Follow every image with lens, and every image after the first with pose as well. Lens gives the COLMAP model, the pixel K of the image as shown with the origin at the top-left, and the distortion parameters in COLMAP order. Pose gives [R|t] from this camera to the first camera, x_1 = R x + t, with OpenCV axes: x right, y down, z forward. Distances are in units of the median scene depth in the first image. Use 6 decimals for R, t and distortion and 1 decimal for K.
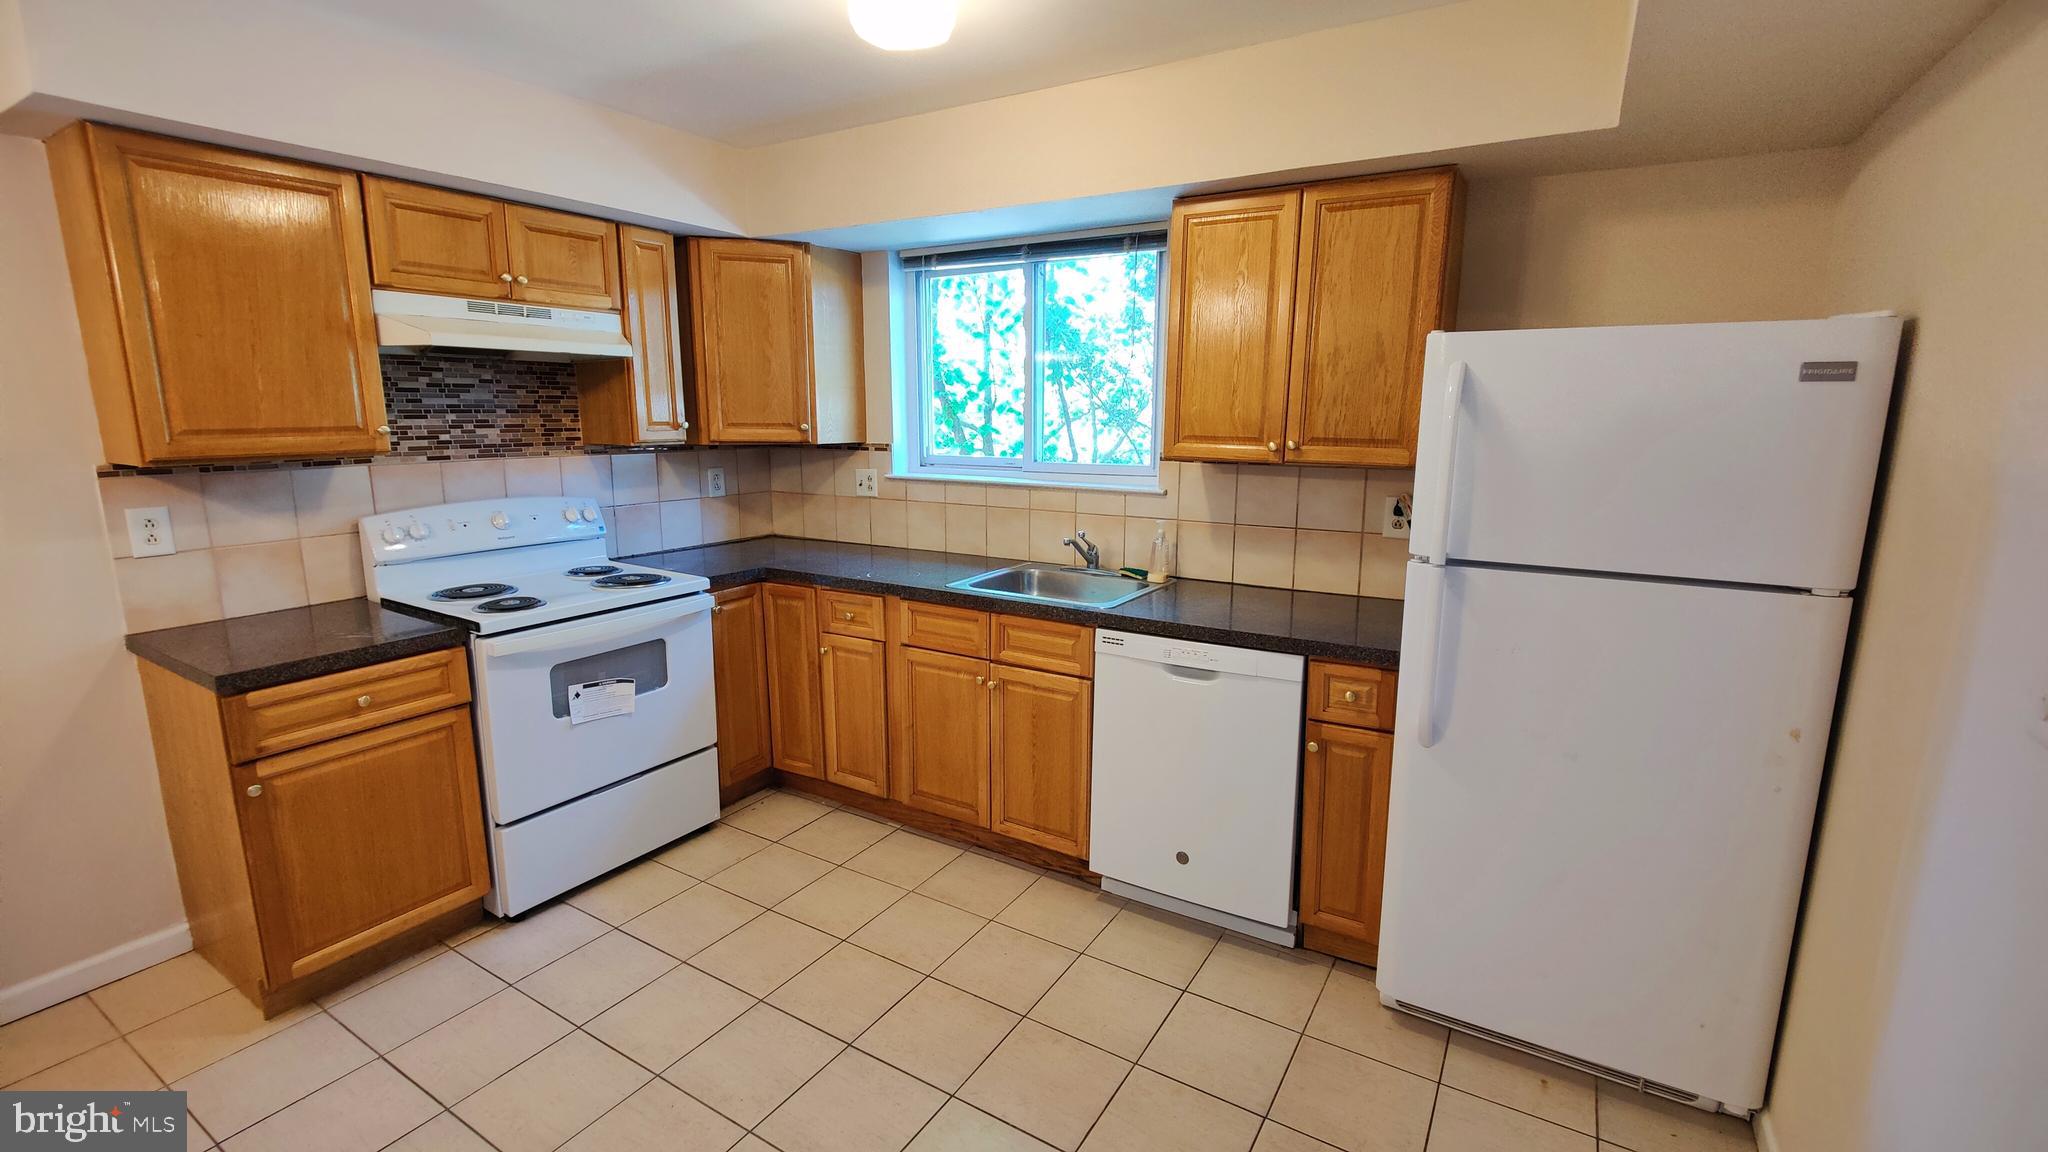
lens RADIAL K [[886.1, 0, 1020.7], [0, 886.1, 568.8], [0, 0, 1]] dist [0.027226, -0.022115]
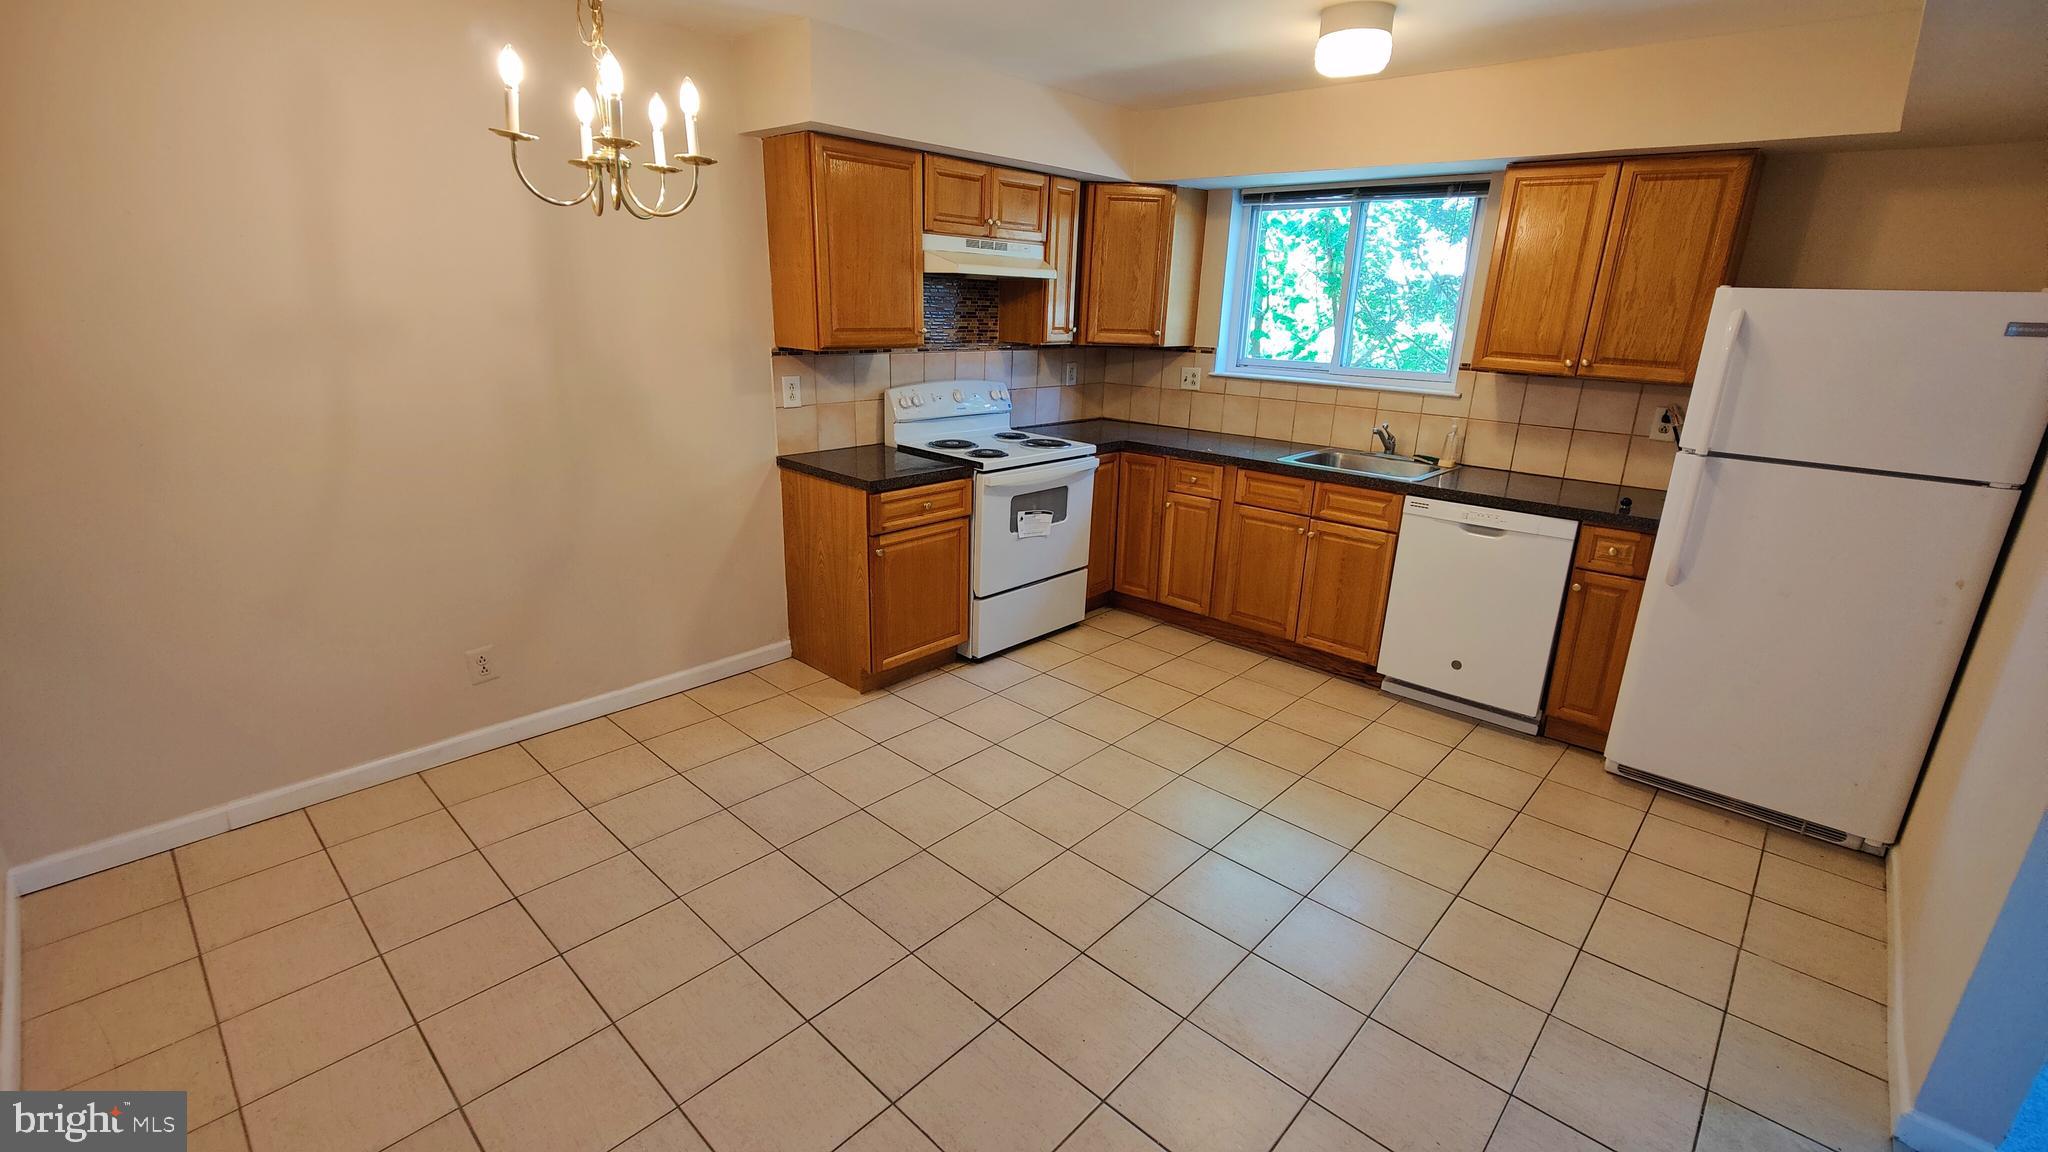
lens RADIAL K [[886.1, 0, 1020.7], [0, 886.1, 568.8], [0, 0, 1]] dist [0.027226, -0.022115]
pose [[0.980514, 0.080681, -0.179117, -0.233644], [-0.059959, 0.991174, 0.118236, 0.051853], [0.187075, -0.105193, 0.976697, -0.440040]]
